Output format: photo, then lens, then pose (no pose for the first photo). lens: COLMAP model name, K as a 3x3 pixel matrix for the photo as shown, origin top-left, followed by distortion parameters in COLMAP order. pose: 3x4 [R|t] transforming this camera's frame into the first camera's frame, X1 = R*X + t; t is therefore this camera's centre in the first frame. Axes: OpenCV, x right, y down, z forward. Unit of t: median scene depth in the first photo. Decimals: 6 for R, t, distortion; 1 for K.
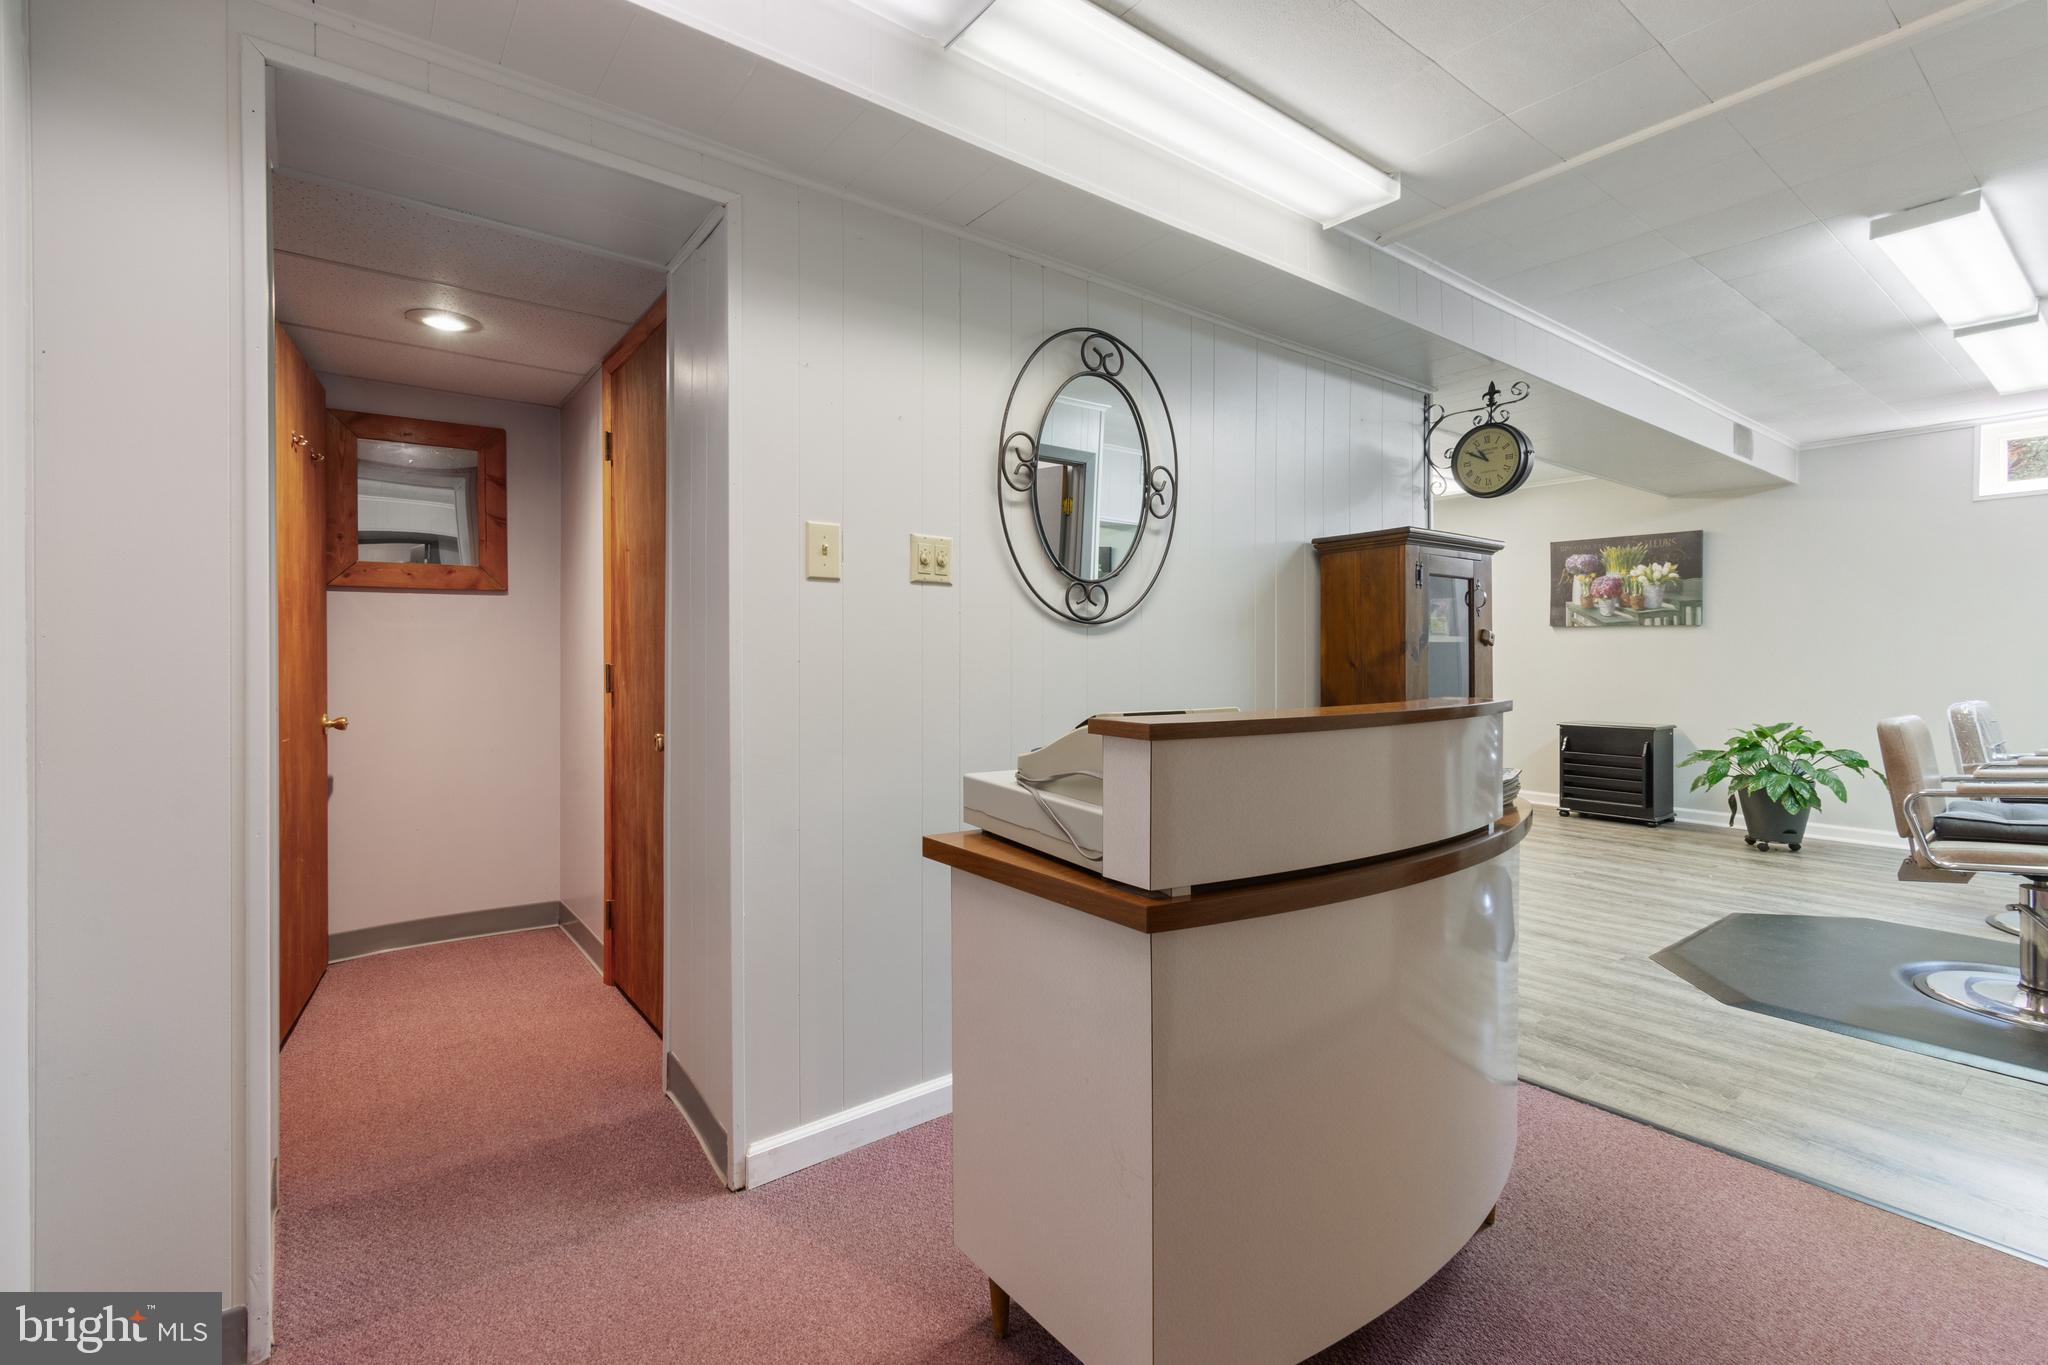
lens RADIAL K [[899.7, 0, 1044.0], [0, 899.7, 658.6], [0, 0, 1]] dist [-0.000537, 0.000056]
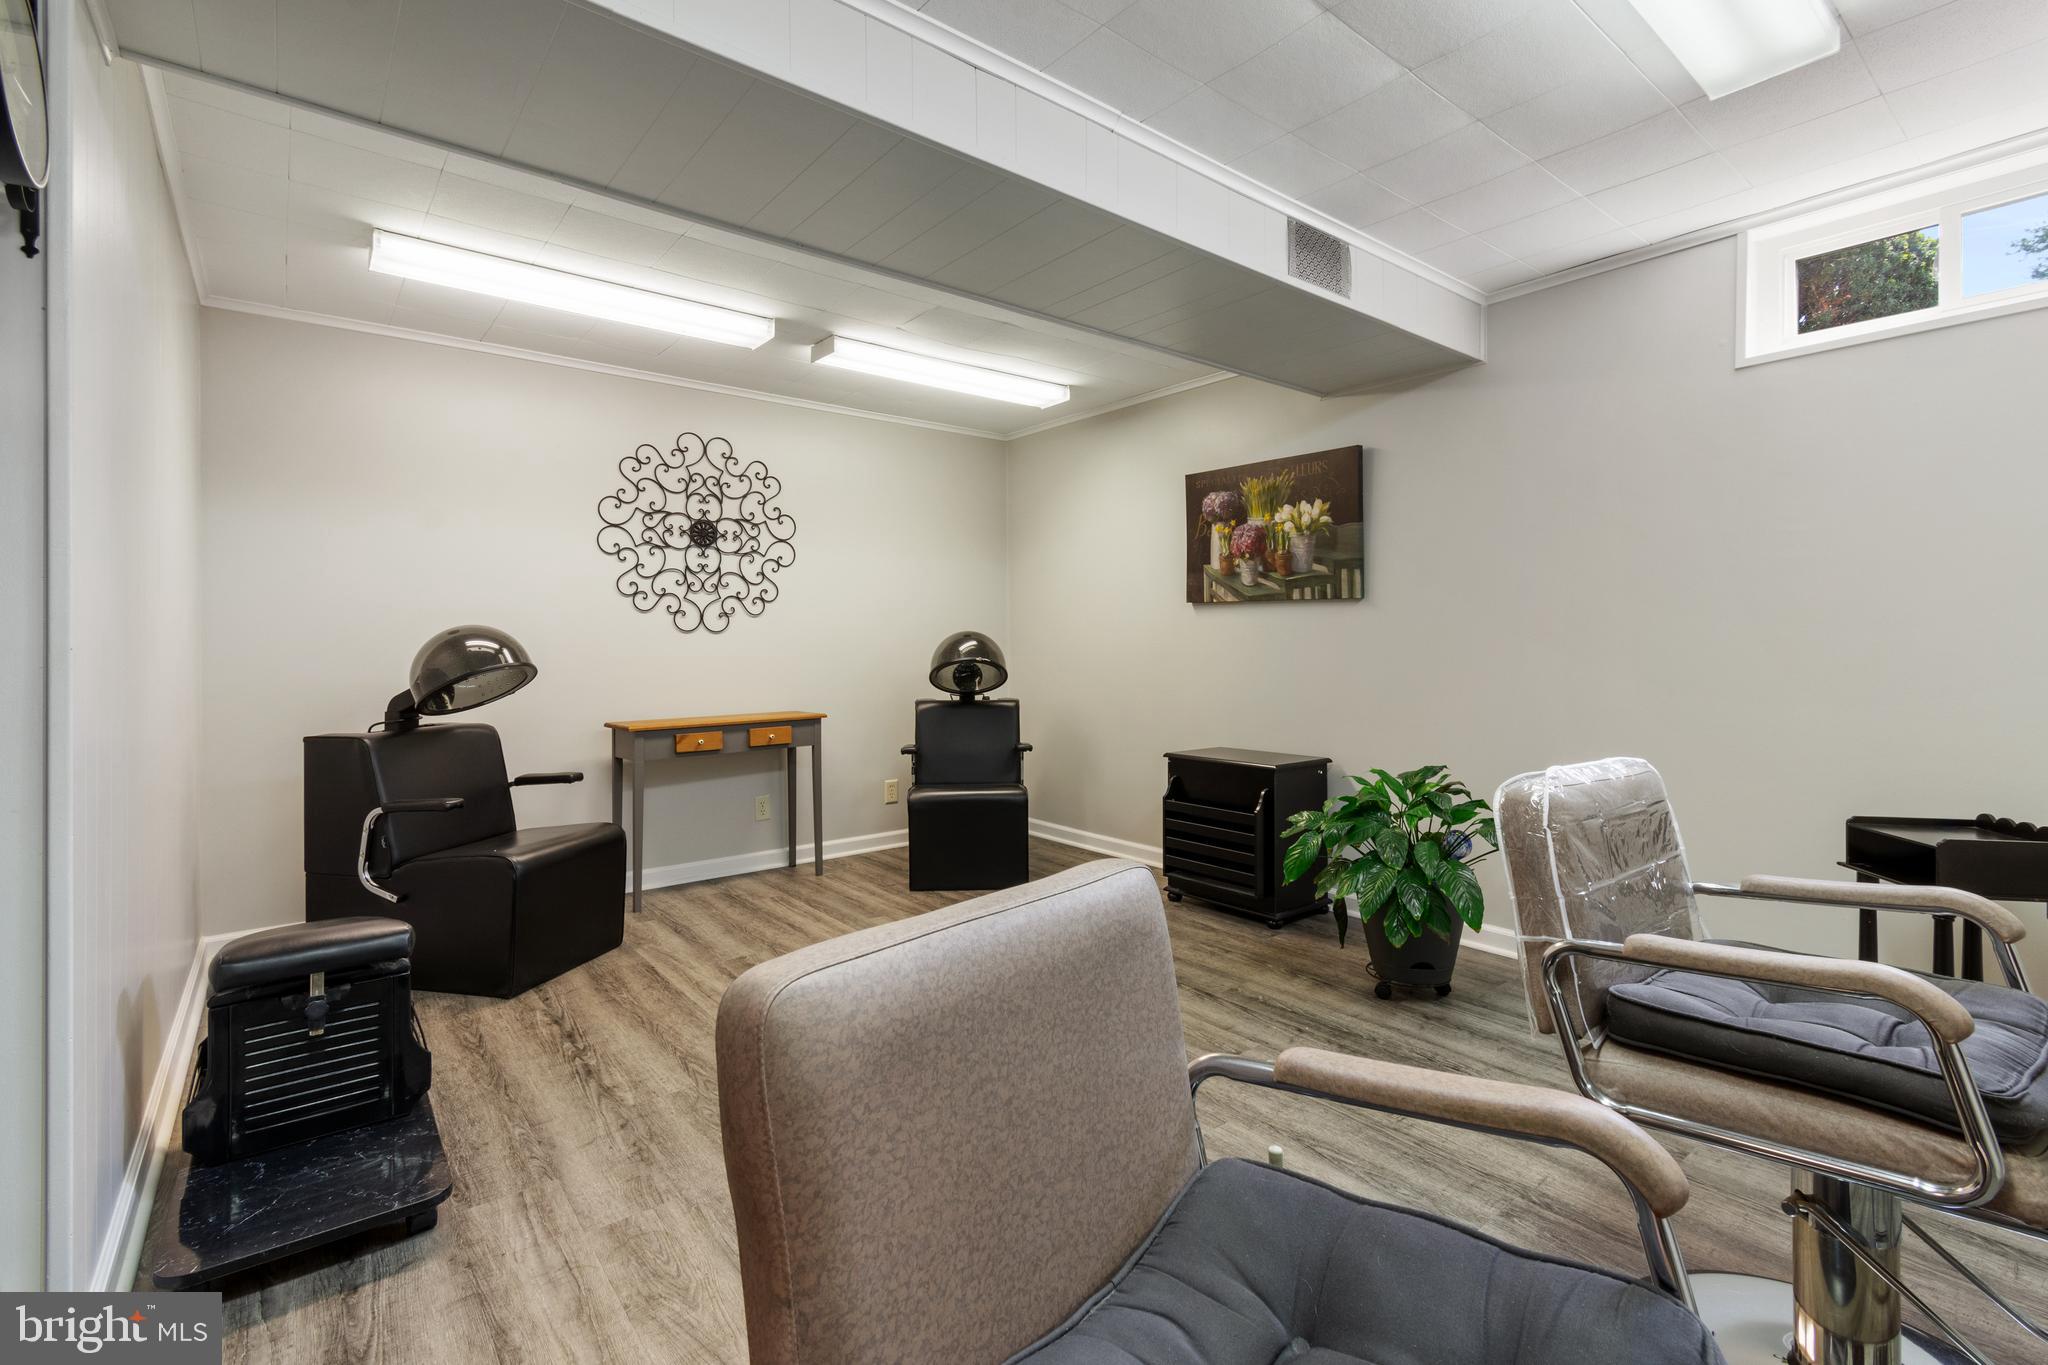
lens RADIAL K [[919.2, 0, 1036.3], [0, 919.2, 651.6], [0, 0, 1]] dist [-0.001018, -0.000167]
pose [[0.999866, -0.003505, 0.016007, 0.475909], [0.003389, 0.999968, 0.007289, -0.005638], [-0.016032, -0.007234, 0.999845, 0.353482]]
